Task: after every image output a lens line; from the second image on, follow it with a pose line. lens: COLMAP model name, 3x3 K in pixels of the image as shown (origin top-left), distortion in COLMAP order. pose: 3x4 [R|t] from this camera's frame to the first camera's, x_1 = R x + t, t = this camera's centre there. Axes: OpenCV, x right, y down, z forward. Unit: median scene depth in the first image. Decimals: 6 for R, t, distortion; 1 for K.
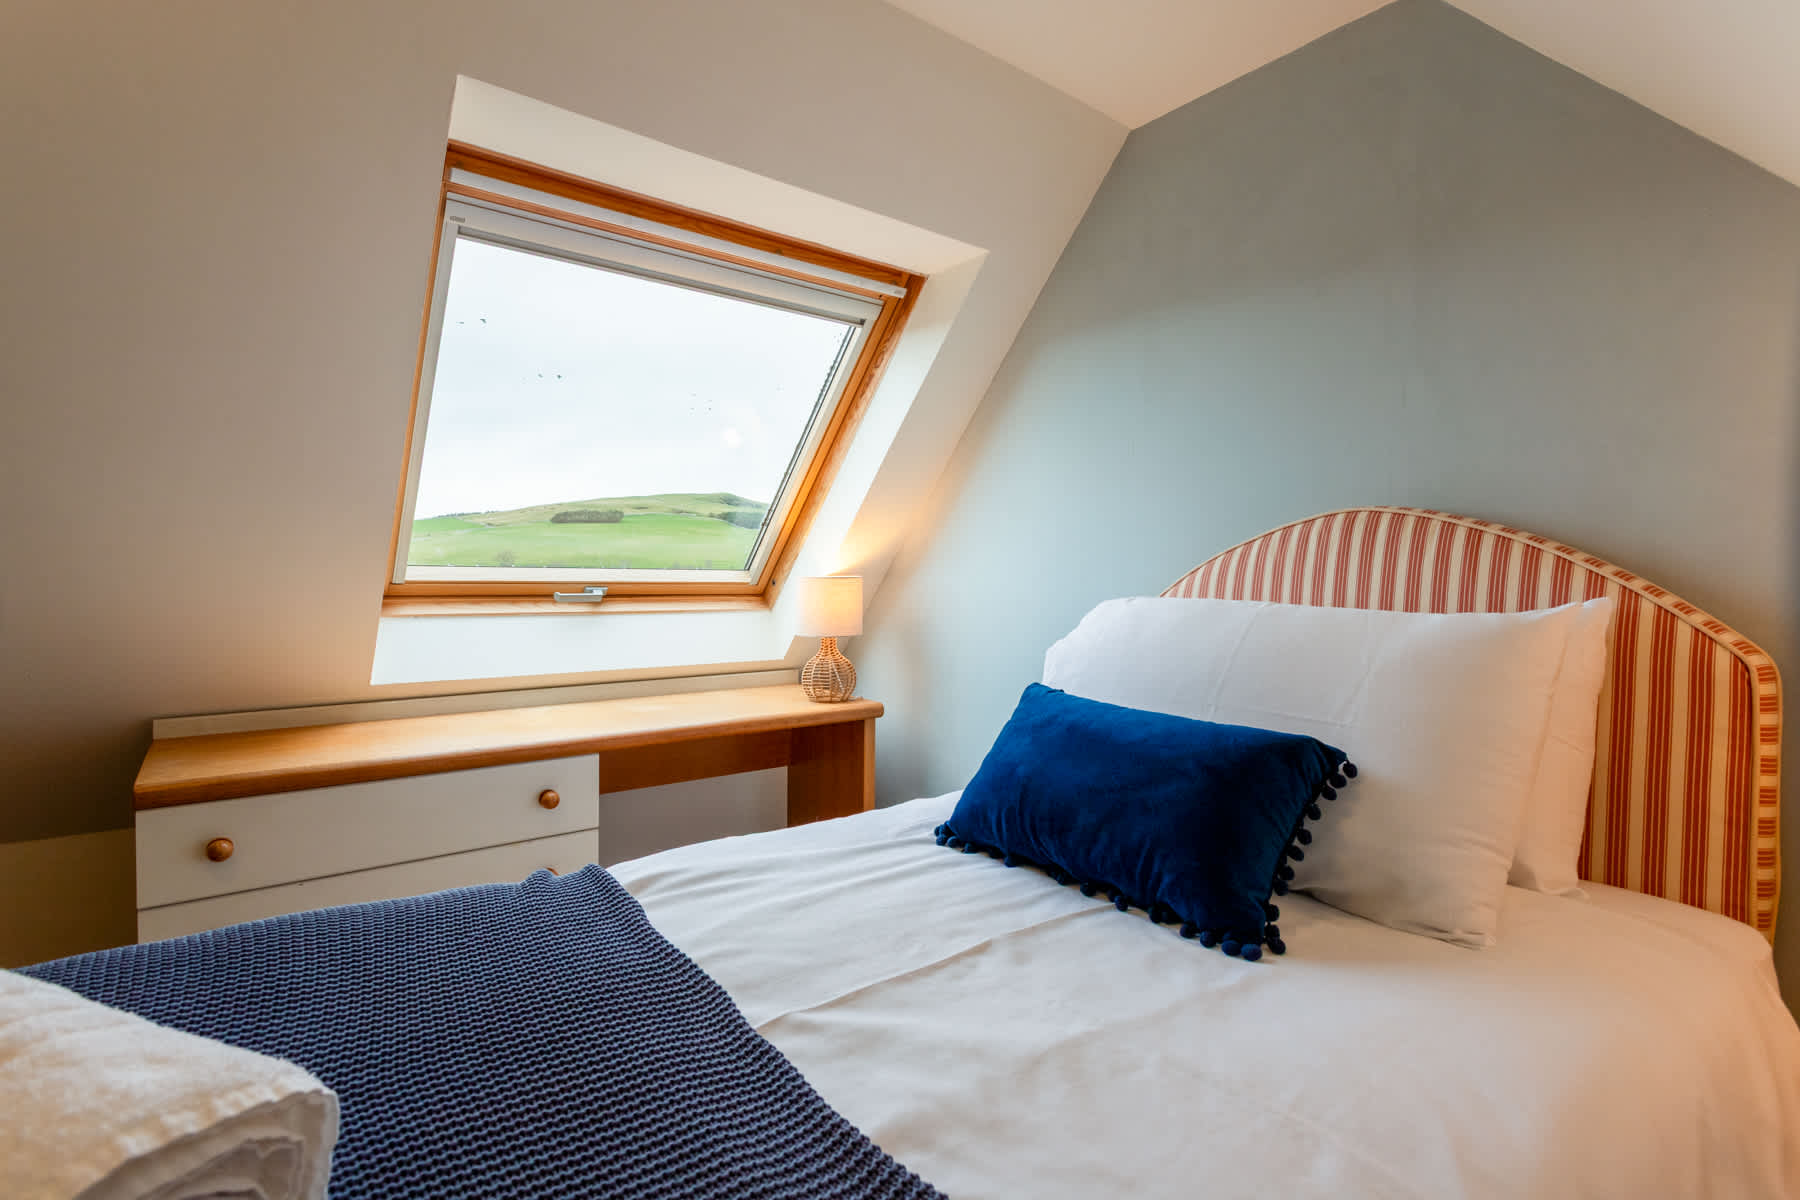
lens RADIAL K [[861.8, 0, 900.0], [0, 861.8, 600.0], [0, 0, 1]] dist [0.026990, -0.016264]
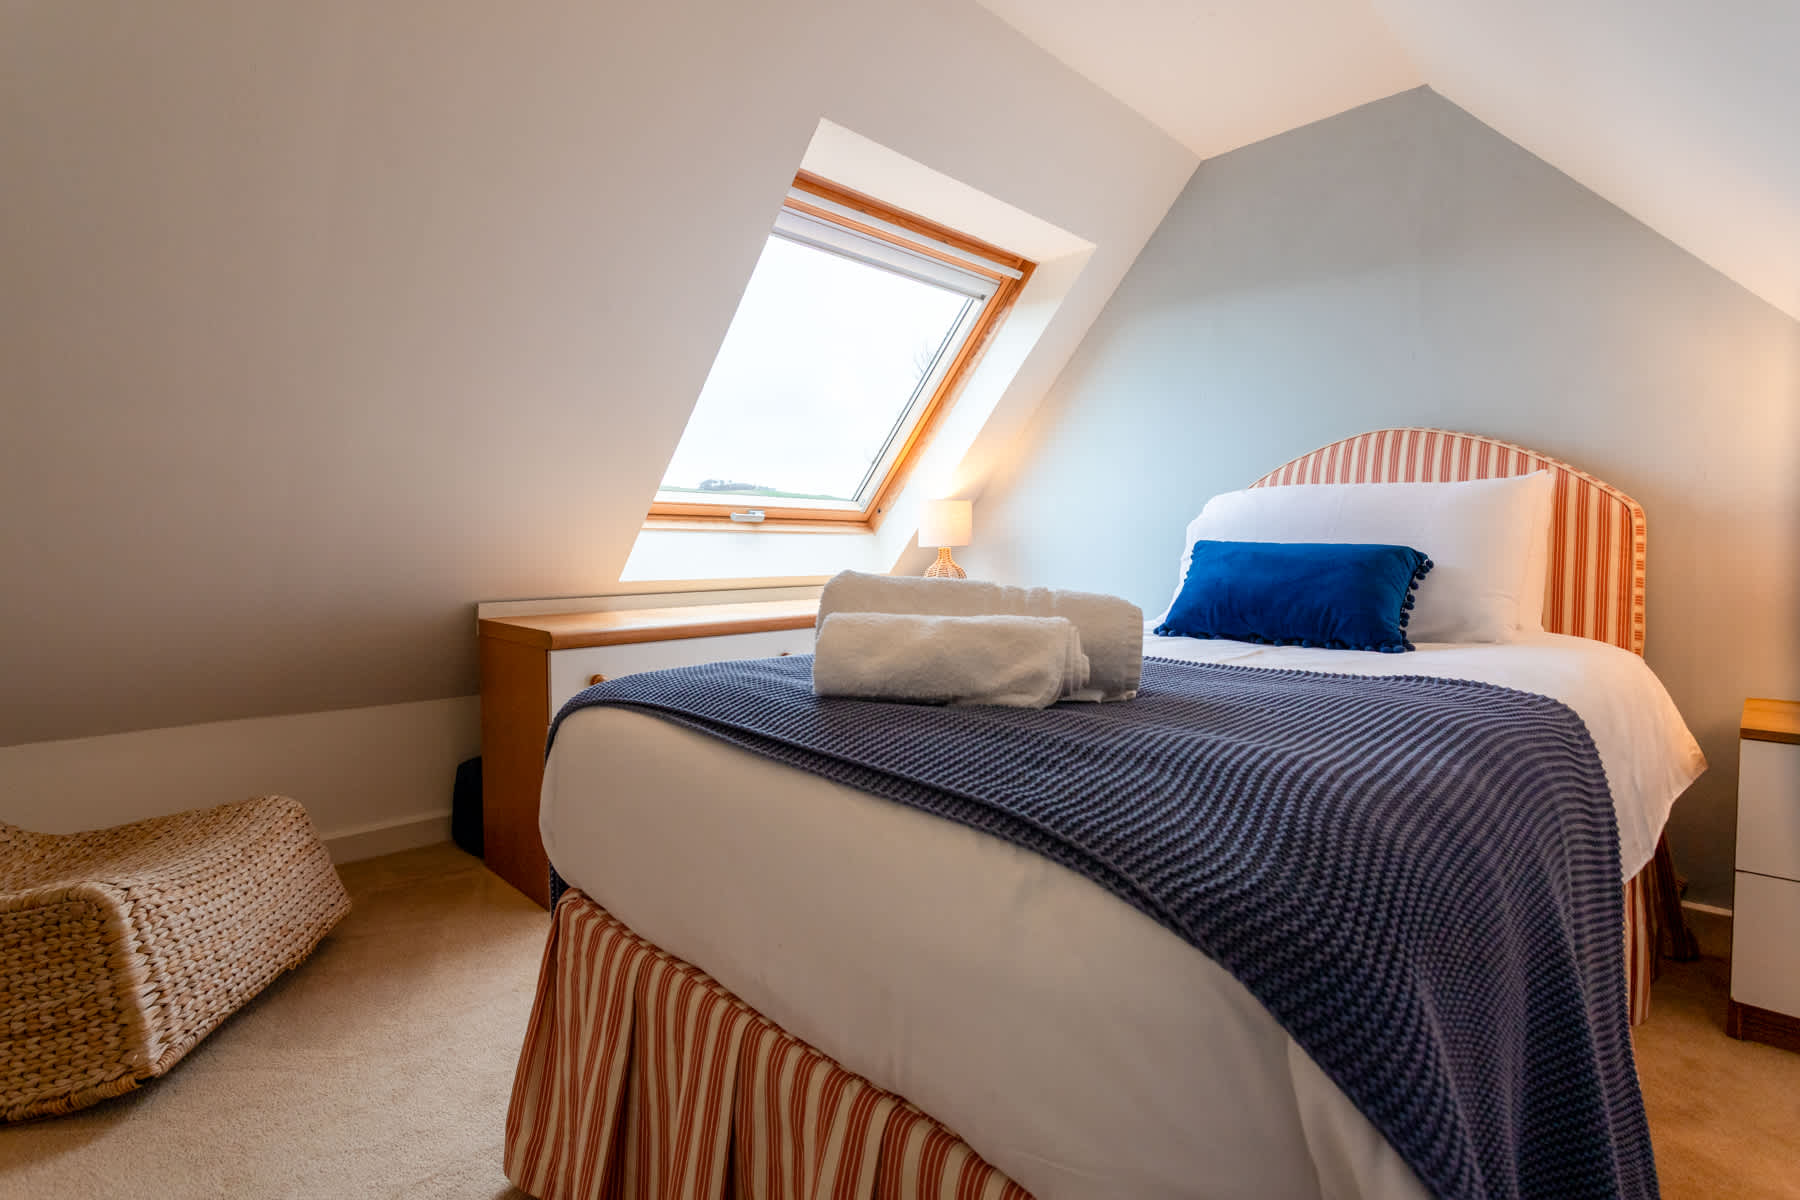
lens RADIAL K [[854.1, 0, 900.0], [0, 854.1, 600.0], [0, 0, 1]] dist [0.000981, 0.000255]
pose [[0.992847, -0.020177, 0.117674, -0.537935], [0.017020, 0.999469, 0.027772, 0.148213], [-0.118171, -0.025571, 0.992664, -0.418367]]
